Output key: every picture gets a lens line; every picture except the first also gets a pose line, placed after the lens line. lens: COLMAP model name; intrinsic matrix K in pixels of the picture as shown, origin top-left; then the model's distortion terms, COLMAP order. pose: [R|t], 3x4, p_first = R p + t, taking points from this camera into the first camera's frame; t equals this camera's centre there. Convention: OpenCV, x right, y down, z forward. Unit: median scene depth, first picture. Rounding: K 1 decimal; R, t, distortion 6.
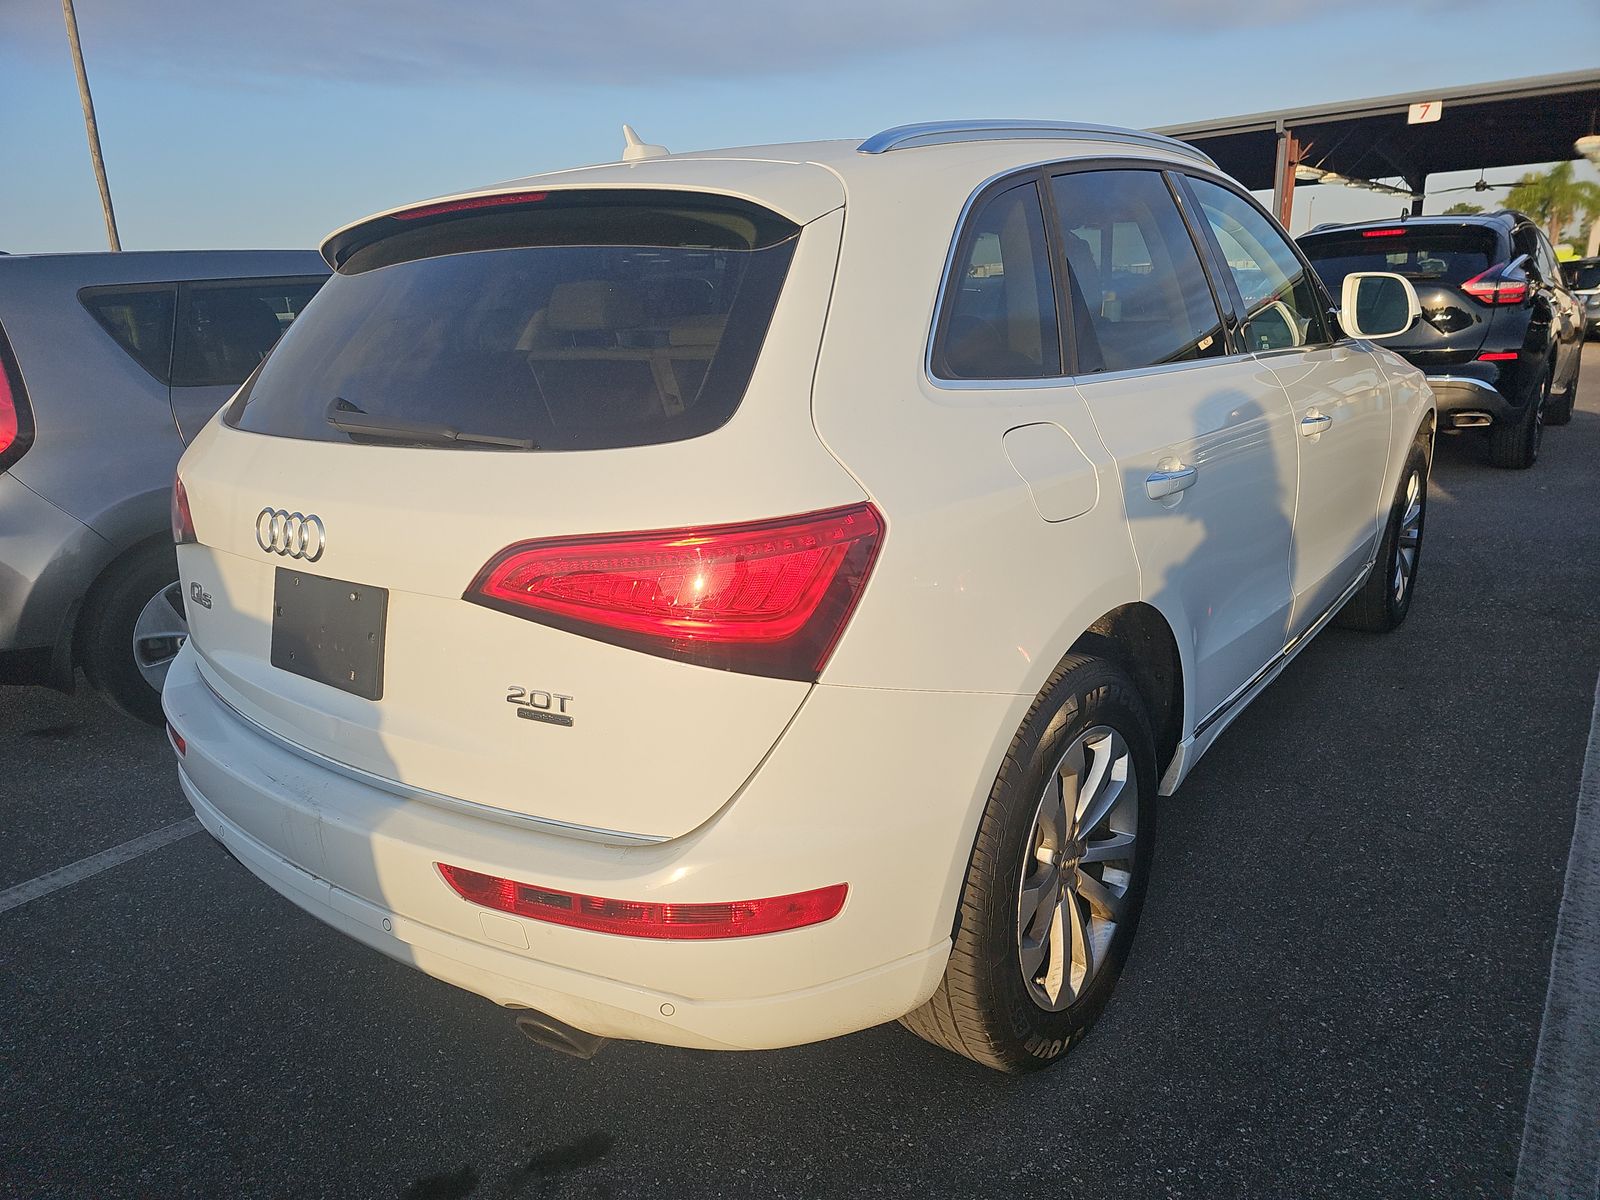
lens RADIAL K [[1064.9, 0, 788.5], [0, 1064.9, 609.5], [0, 0, 1]] dist [0.023633, -0.039614]
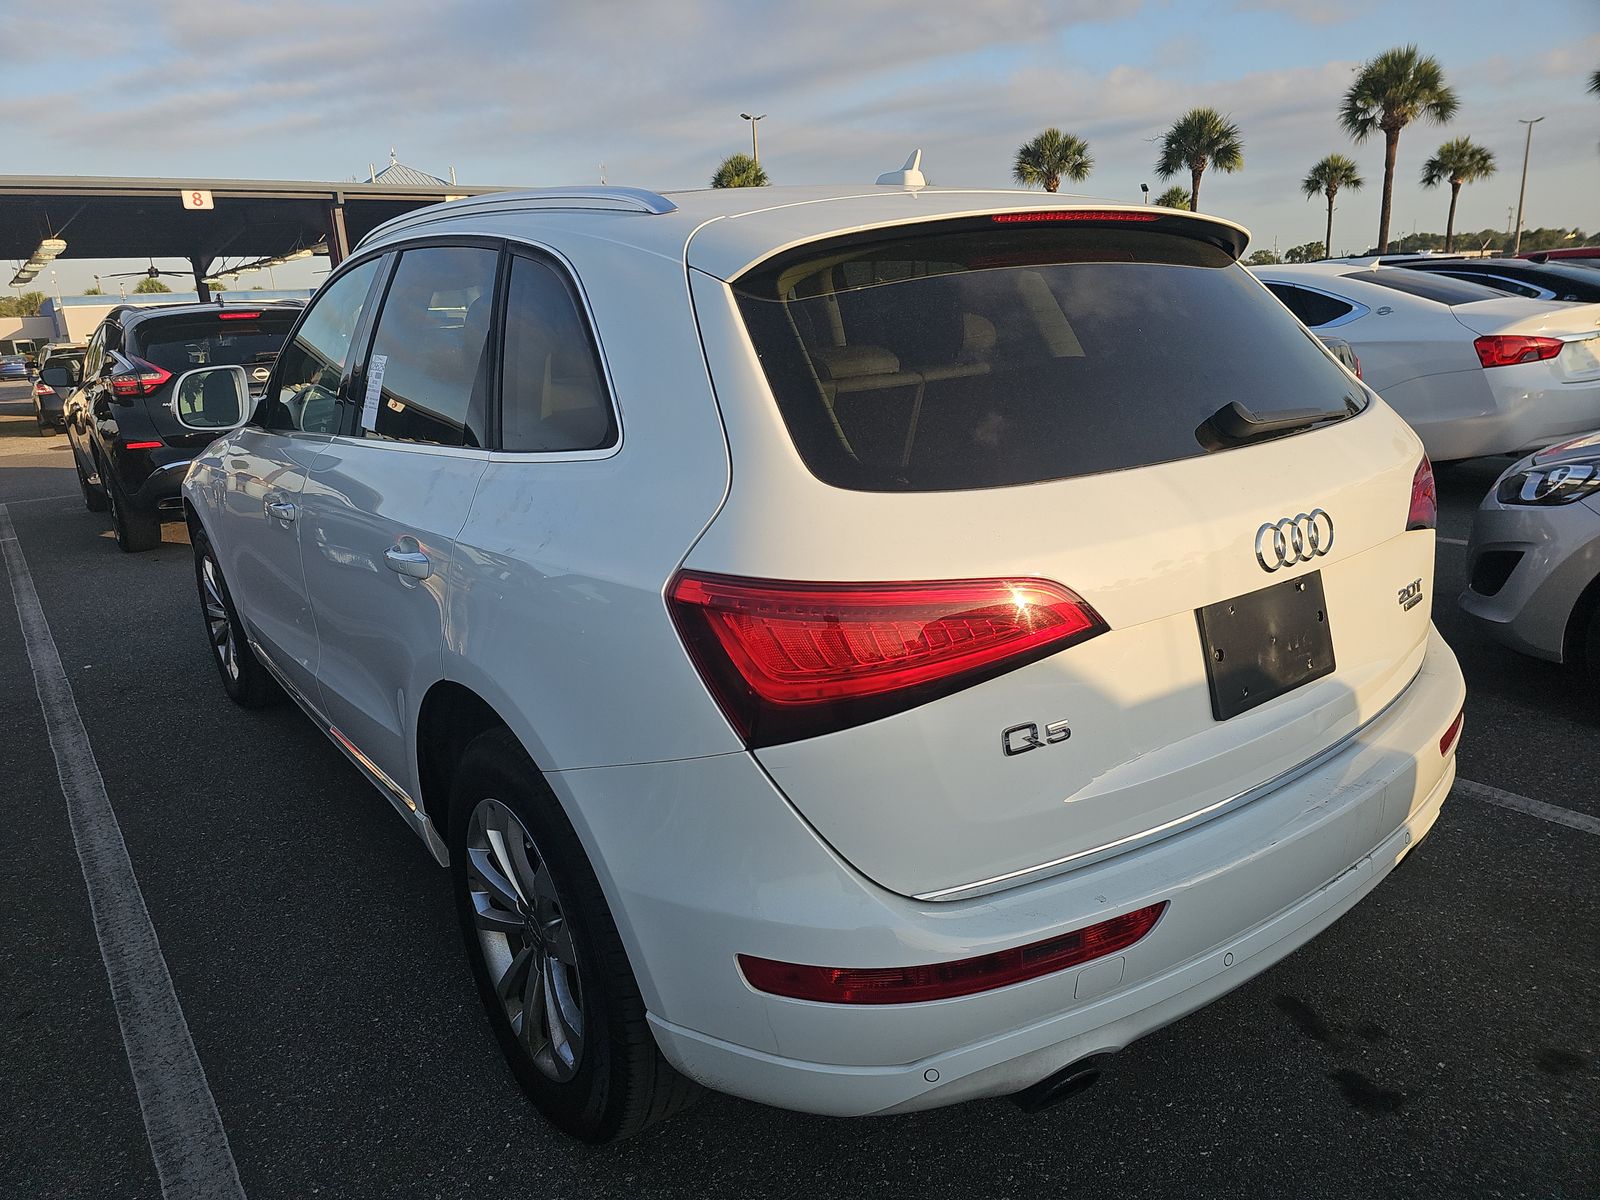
lens RADIAL K [[1064.9, 0, 785.6], [0, 1064.9, 593.6], [0, 0, 1]] dist [0.023633, -0.039614]
pose [[0.267666, -0.222432, 0.937485, -1.189923], [0.312695, 0.940377, 0.133839, -0.235428], [-0.911360, 0.257323, 0.321260, 0.891019]]
